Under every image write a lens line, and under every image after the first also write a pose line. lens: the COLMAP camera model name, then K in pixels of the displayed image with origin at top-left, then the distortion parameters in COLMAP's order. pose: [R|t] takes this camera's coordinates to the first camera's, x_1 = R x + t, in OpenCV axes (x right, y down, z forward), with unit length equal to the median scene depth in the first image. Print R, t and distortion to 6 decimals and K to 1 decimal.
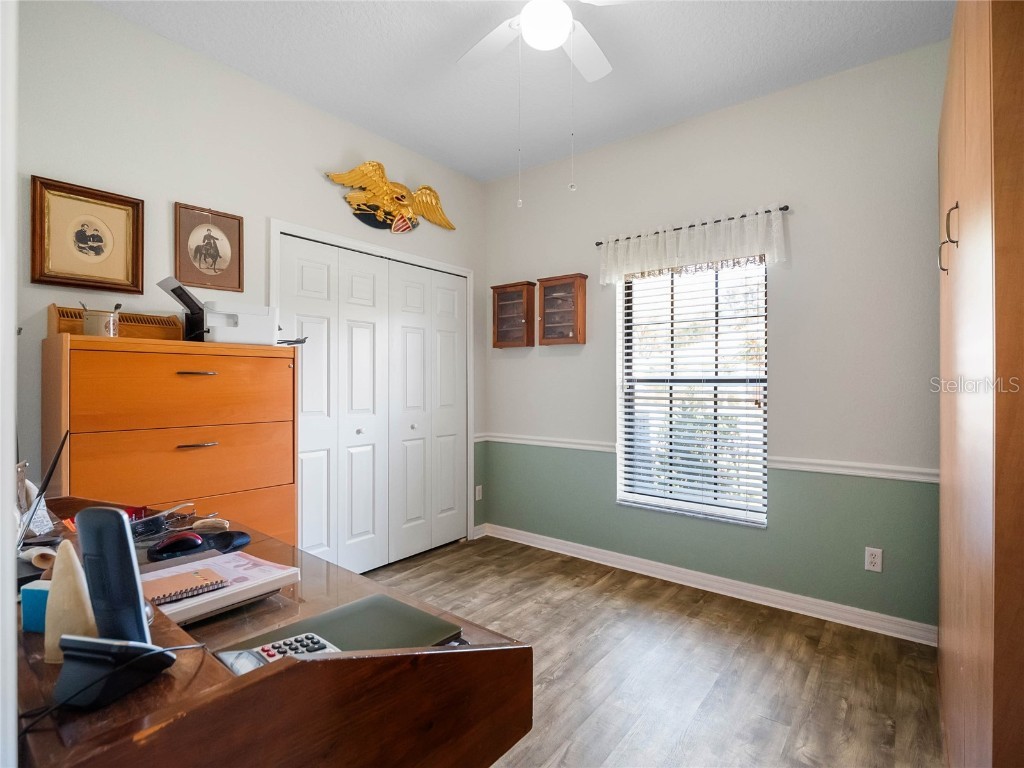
lens RADIAL K [[501.5, 0, 510.1], [0, 501.5, 386.9], [0, 0, 1]] dist [-0.013688, -0.000497]
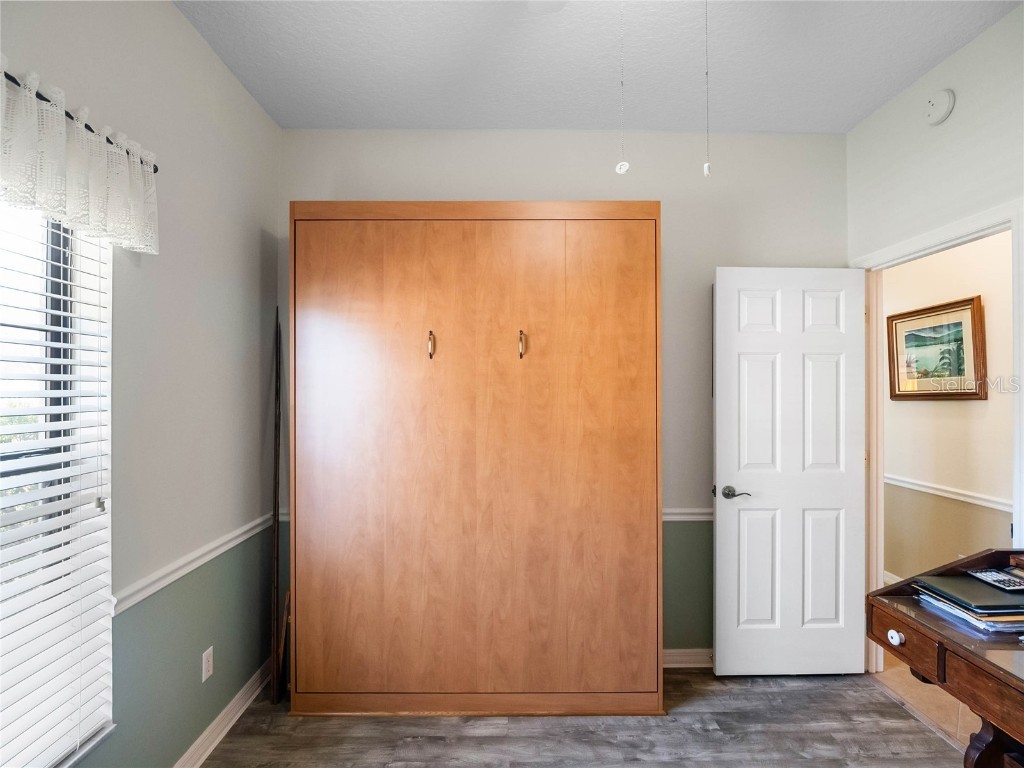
lens RADIAL K [[501.5, 0, 510.1], [0, 501.5, 386.9], [0, 0, 1]] dist [-0.013688, -0.000497]
pose [[-0.620831, 0.003946, 0.783934, -0.233211], [0.002268, 0.999992, -0.003237, -0.110970], [-0.783941, -0.000231, -0.620835, 1.231166]]
